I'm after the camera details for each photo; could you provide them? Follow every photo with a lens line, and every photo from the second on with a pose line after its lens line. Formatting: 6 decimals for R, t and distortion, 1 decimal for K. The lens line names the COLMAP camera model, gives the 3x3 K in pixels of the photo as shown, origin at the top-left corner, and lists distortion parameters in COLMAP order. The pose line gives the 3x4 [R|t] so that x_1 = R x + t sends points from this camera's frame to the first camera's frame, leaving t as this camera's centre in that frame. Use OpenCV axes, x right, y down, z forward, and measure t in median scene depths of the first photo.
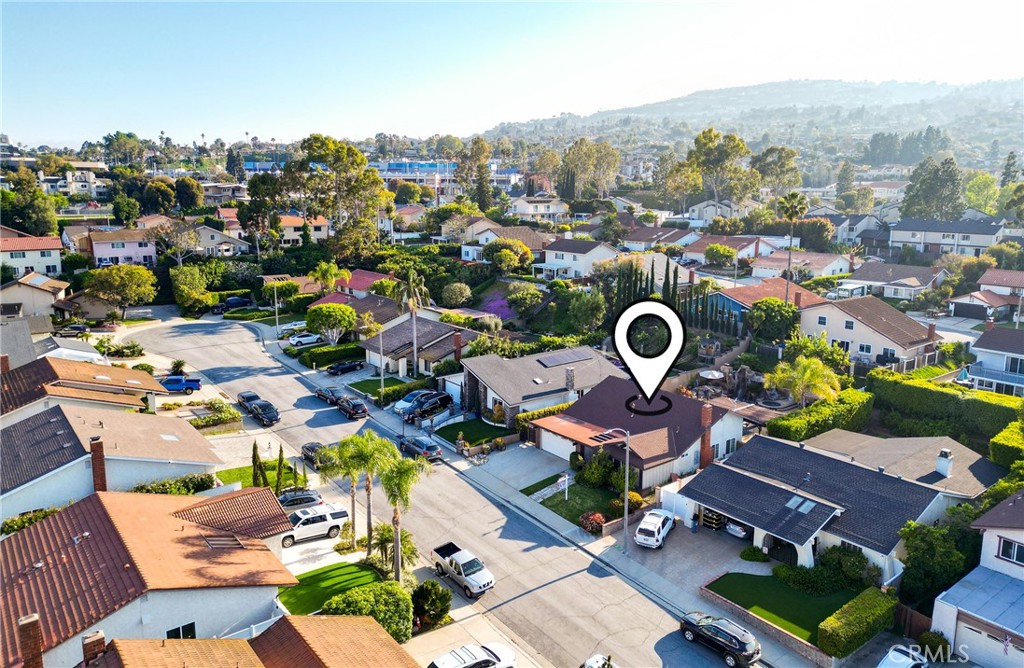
lens RADIAL K [[745.0, 0, 512.0], [0, 745.0, 334.0], [0, 0, 1]] dist [0.043338, -0.000815]
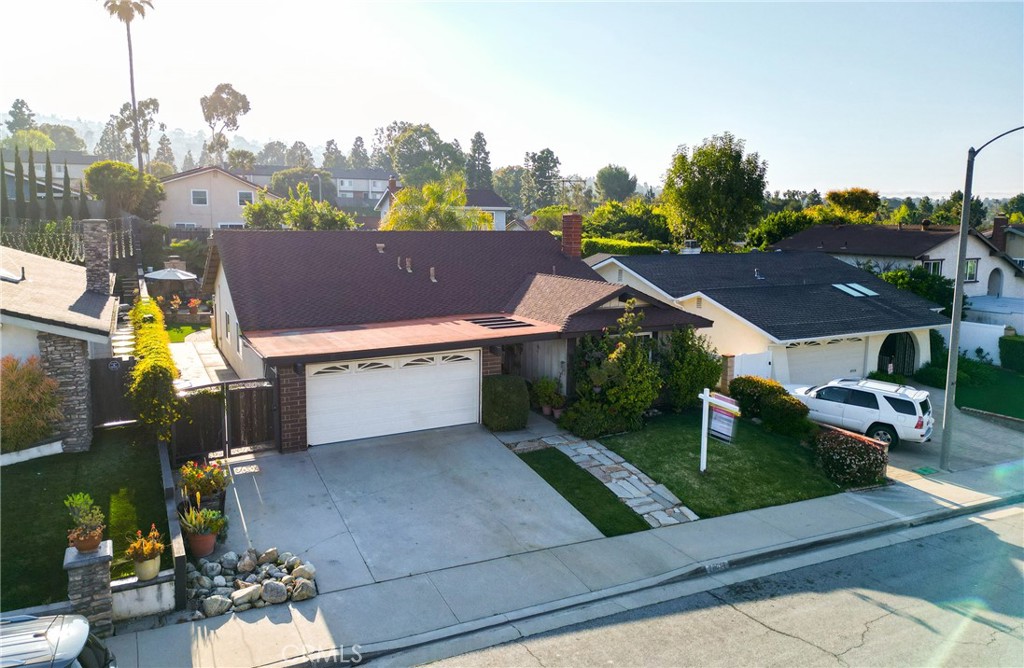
lens RADIAL K [[706.3, 0, 515.3], [0, 706.3, 309.7], [0, 0, 1]] dist [0.027368, -0.002235]
pose [[0.173014, -0.131681, 0.976077, -0.185532], [0.197896, 0.975459, 0.096520, 0.090013], [-0.964833, 0.176463, 0.194827, 0.822157]]
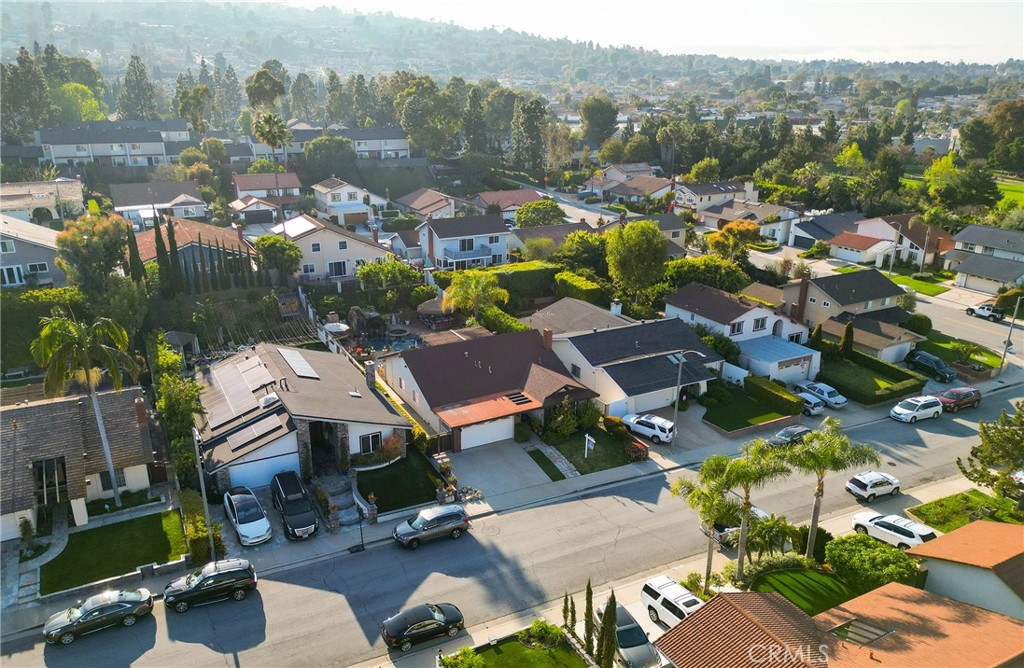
lens RADIAL K [[745.0, 0, 512.0], [0, 745.0, 334.0], [0, 0, 1]] dist [0.043338, -0.000815]
pose [[0.155232, -0.328030, 0.931826, -0.671361], [0.188380, 0.935780, 0.298041, -0.204683], [-0.969750, 0.129272, 0.207057, 0.708734]]
